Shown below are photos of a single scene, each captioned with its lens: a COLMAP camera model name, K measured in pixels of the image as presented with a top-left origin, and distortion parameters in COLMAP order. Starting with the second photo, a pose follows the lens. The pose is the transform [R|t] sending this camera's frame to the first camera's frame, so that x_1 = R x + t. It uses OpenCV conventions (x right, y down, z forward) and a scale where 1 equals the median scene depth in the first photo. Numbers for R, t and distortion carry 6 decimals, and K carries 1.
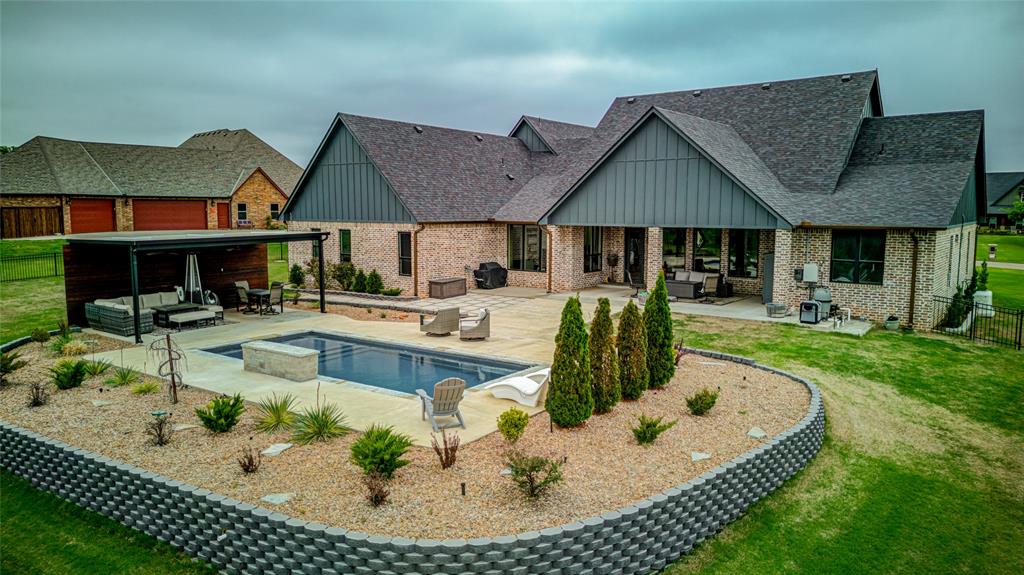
lens RADIAL K [[690.8, 0, 518.0], [0, 690.8, 286.5], [0, 0, 1]] dist [0.075353, -0.000531]
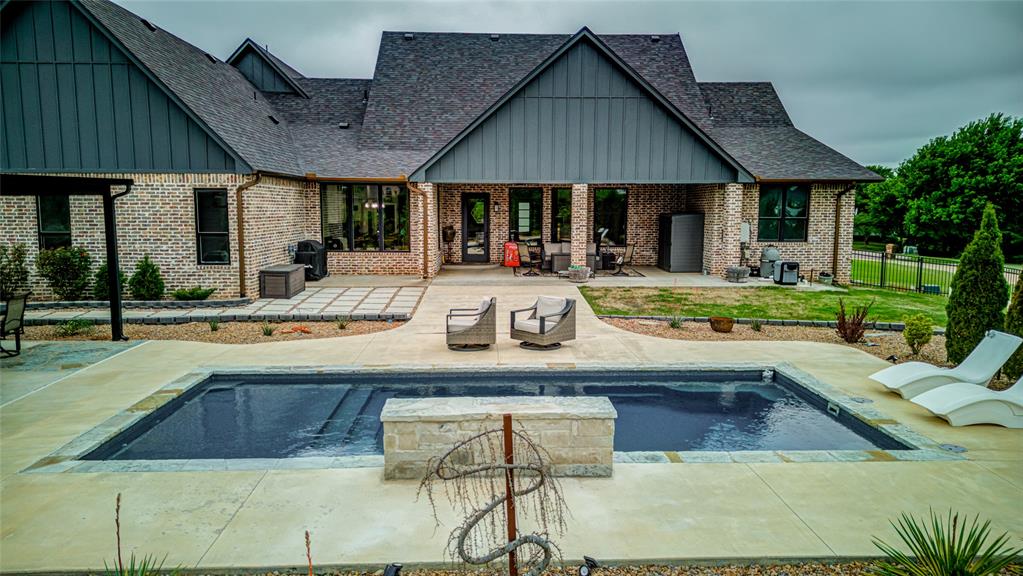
lens RADIAL K [[704.1, 0, 517.0], [0, 704.1, 283.4], [0, 0, 1]] dist [0.096944, -0.127244]
pose [[0.791192, -0.069327, 0.607626, -0.326266], [0.068503, 0.997348, 0.024595, 0.003195], [-0.607720, 0.022165, 0.793842, 0.369007]]
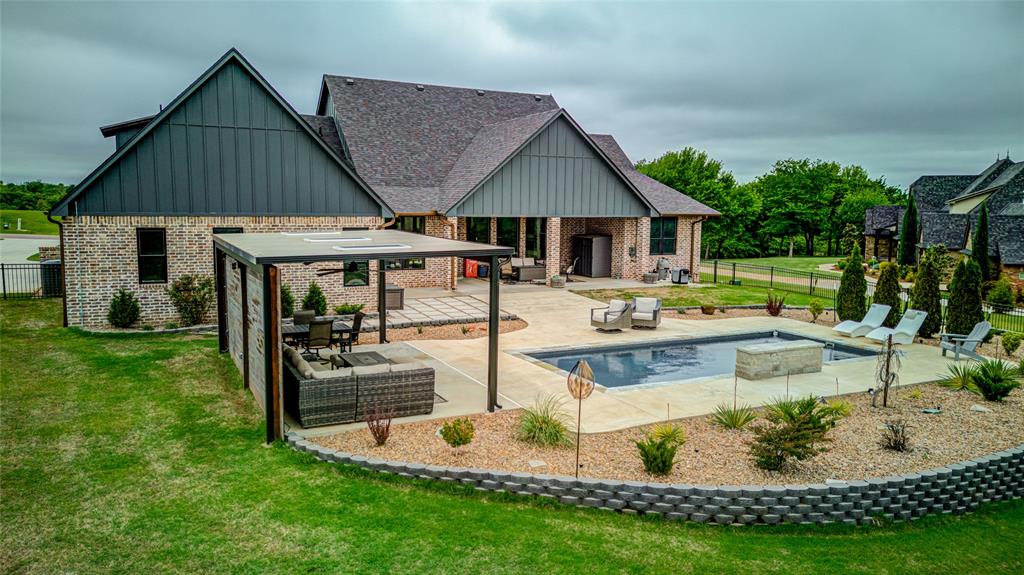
lens RADIAL K [[704.8, 0, 517.5], [0, 704.8, 282.9], [0, 0, 1]] dist [0.096944, -0.127244]
pose [[0.465678, -0.095450, 0.879792, -0.762261], [0.088007, 0.994233, 0.061283, -0.050369], [-0.880567, 0.048890, 0.471392, 0.476859]]
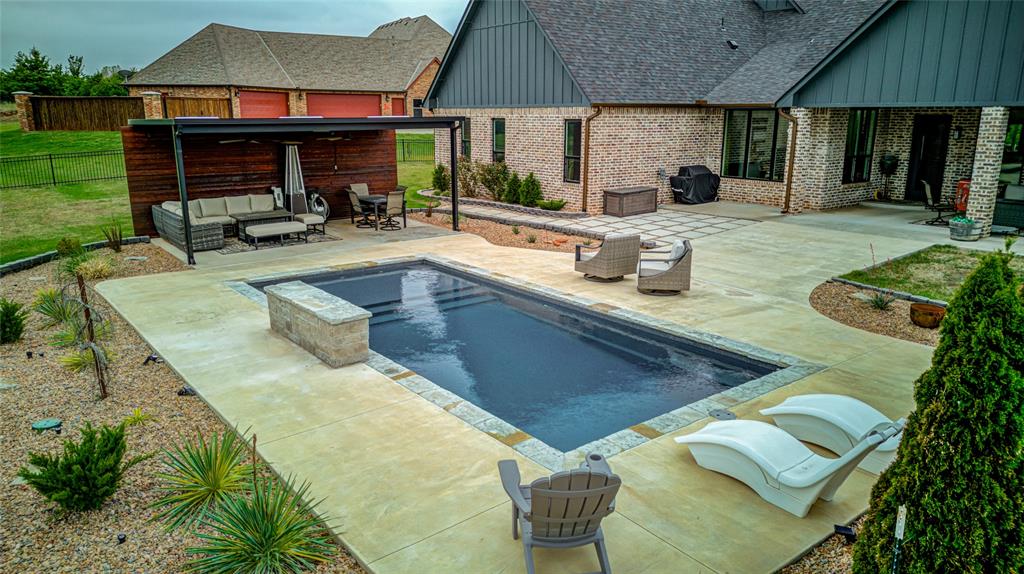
lens RADIAL K [[704.8, 0, 517.5], [0, 704.8, 282.4], [0, 0, 1]] dist [0.096944, -0.127244]
pose [[0.961499, 0.063568, -0.267353, -0.014655], [-0.030835, 0.991690, 0.124898, -0.002287], [0.273071, -0.111845, 0.955470, 0.273238]]
